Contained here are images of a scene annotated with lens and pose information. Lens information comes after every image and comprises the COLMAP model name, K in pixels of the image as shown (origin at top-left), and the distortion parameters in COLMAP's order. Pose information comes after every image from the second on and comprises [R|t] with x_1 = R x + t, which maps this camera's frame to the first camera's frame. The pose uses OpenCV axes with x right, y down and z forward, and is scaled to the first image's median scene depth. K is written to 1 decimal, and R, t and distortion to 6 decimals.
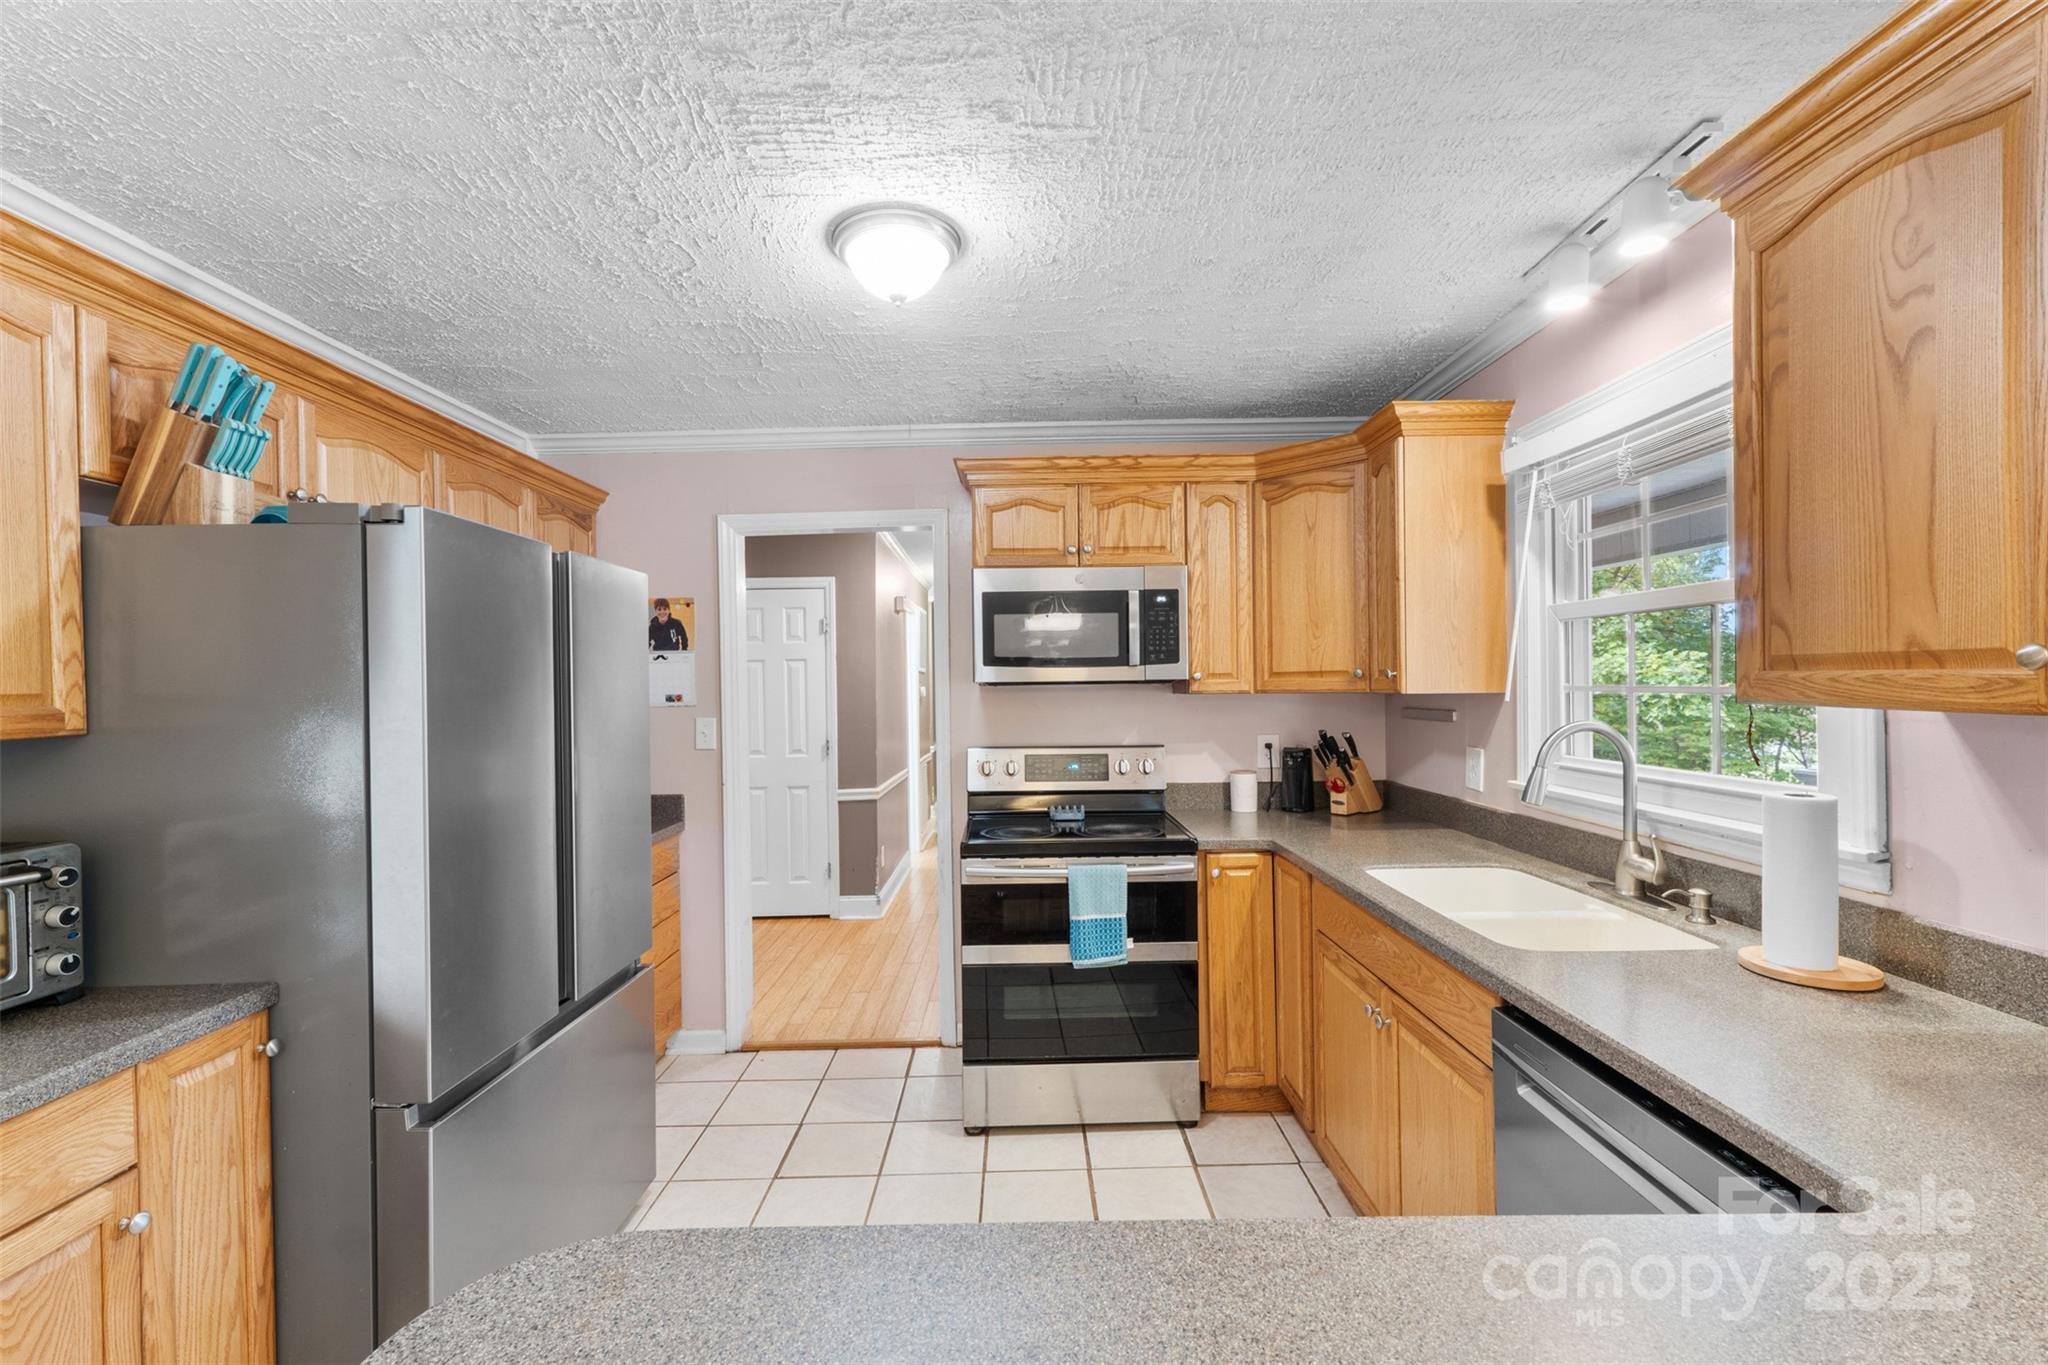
lens RADIAL K [[862.3, 0, 1029.0], [0, 862.3, 687.3], [0, 0, 1]] dist [0.006383, 0.001372]
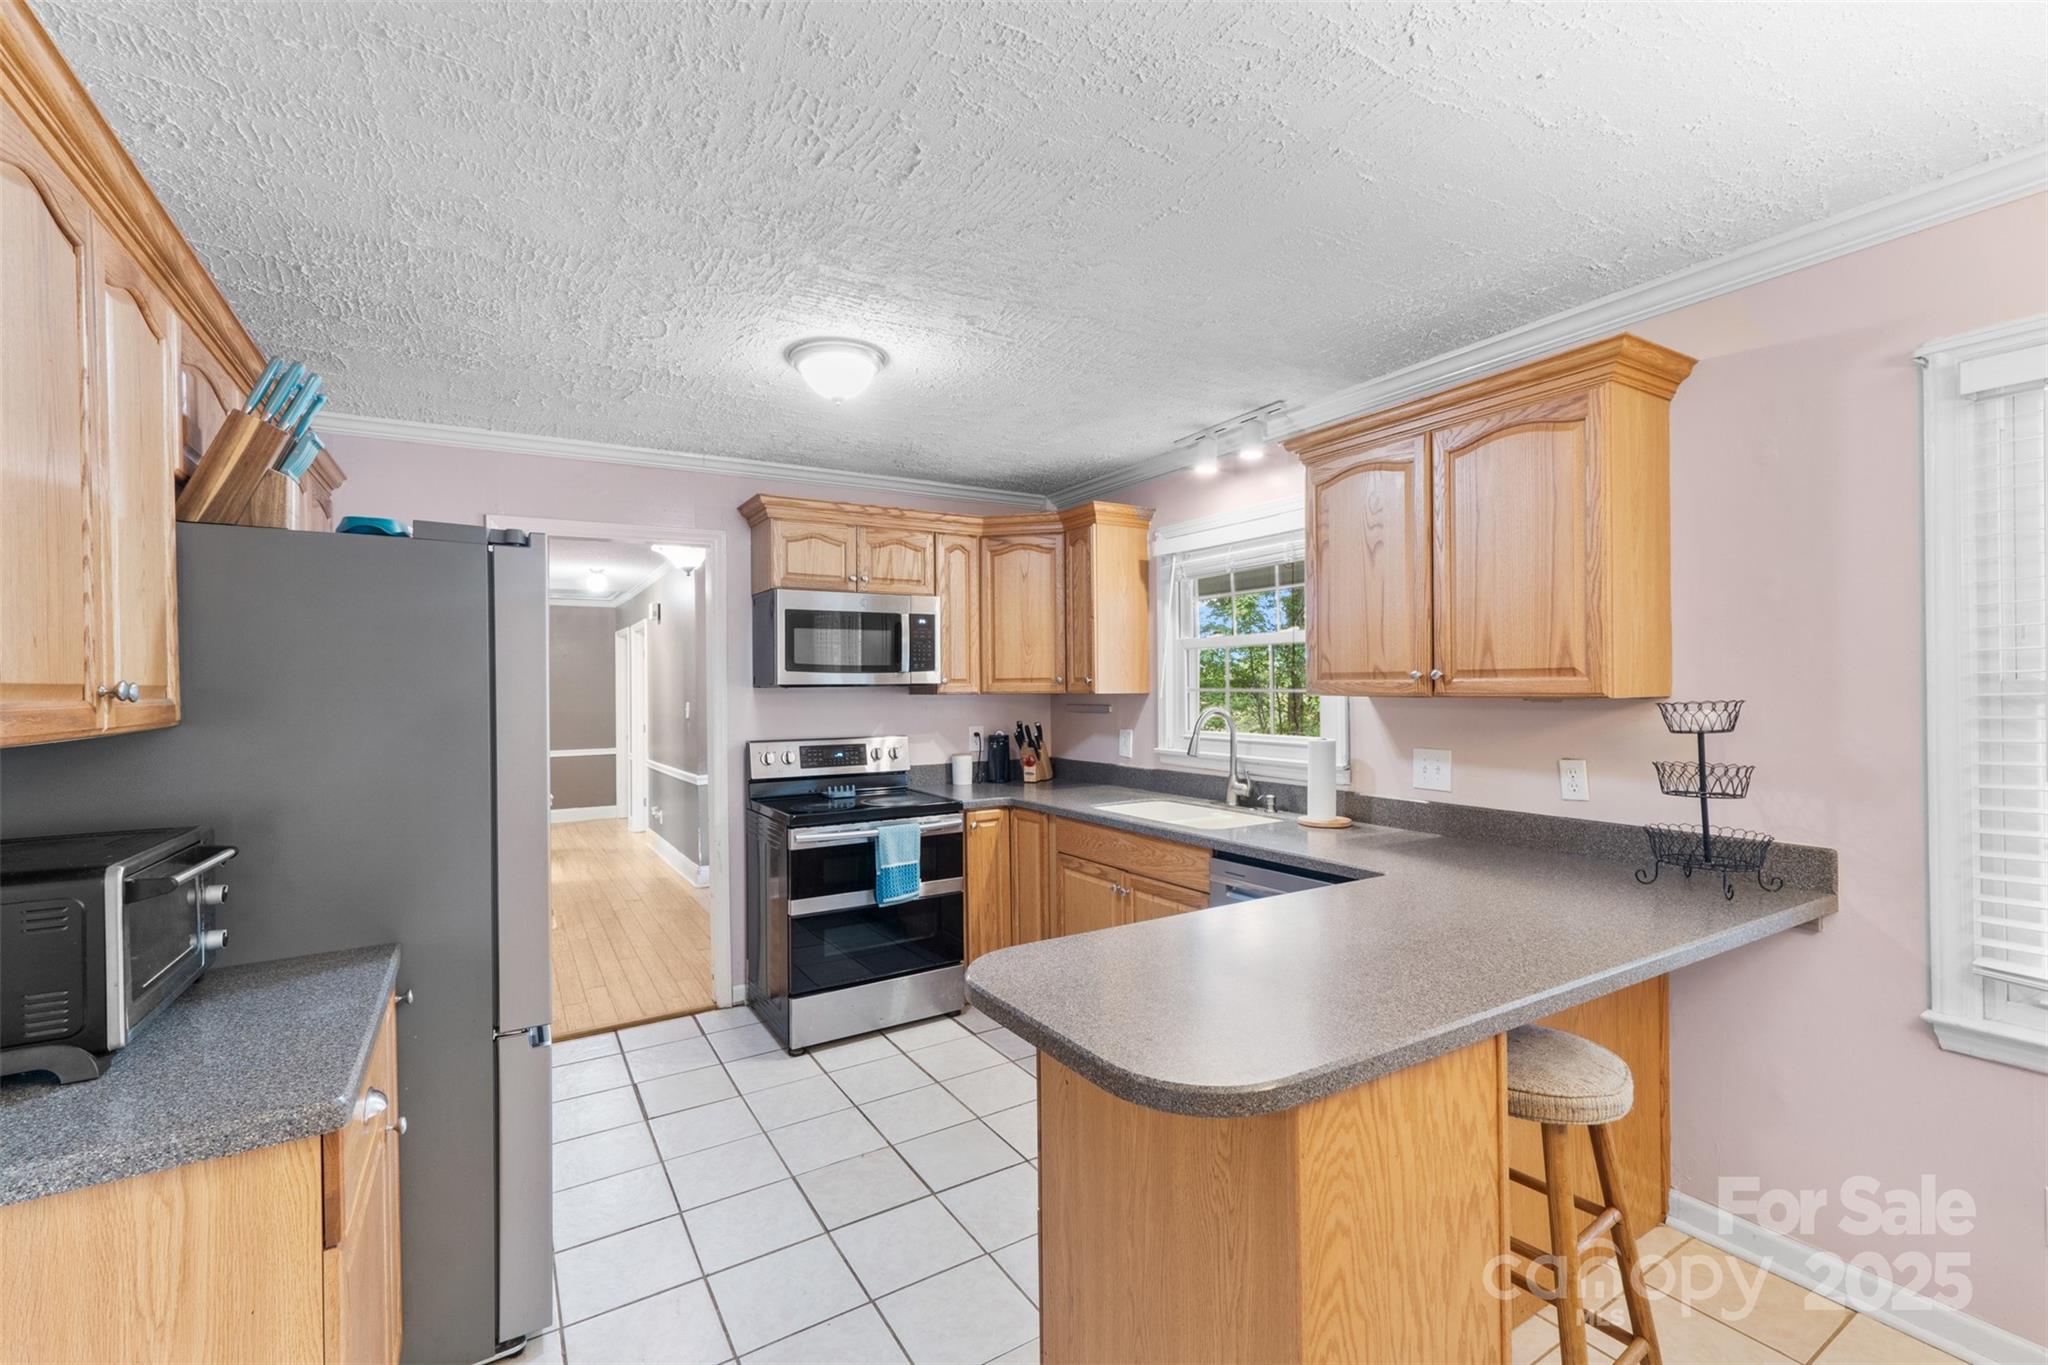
lens RADIAL K [[862.3, 0, 1043.3], [0, 862.3, 686.0], [0, 0, 1]] dist [0.006383, 0.001372]
pose [[0.851582, 0.006214, 0.524184, -0.407872], [-0.001226, 0.999951, -0.009863, 0.008441], [-0.524219, 0.007756, 0.851548, -0.221089]]
